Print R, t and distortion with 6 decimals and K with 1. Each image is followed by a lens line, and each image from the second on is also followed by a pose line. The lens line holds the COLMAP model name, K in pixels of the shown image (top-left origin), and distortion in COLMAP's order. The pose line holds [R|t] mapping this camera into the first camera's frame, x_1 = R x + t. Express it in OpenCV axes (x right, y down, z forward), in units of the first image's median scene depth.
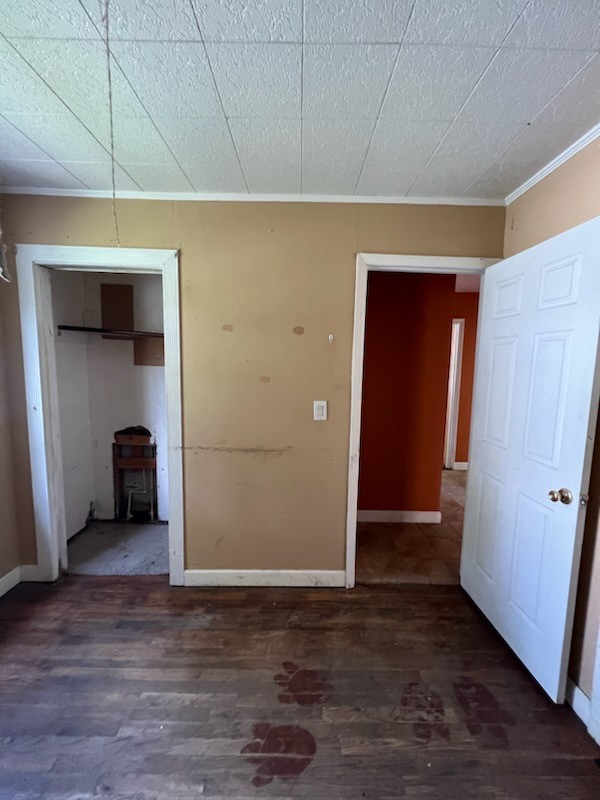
lens RADIAL K [[322.7, 0, 301.3], [0, 322.7, 400.2], [0, 0, 1]] dist [0.000311, 0.000132]
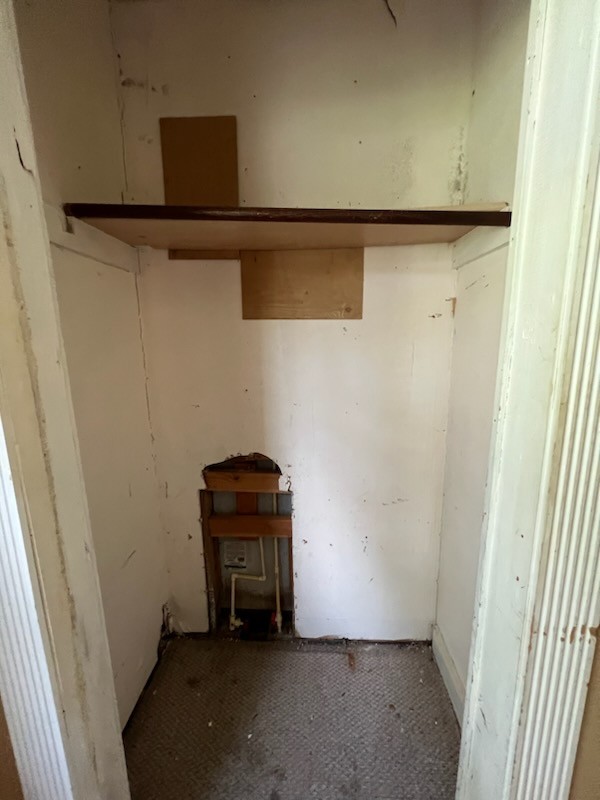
lens RADIAL K [[322.7, 0, 300.0], [0, 322.7, 398.1], [0, 0, 1]] dist [0.000311, 0.000132]
pose [[0.997125, -0.025044, -0.071515, -0.397316], [0.030308, 0.996835, 0.073497, -0.030754], [0.069448, -0.075454, 0.994728, 0.544504]]
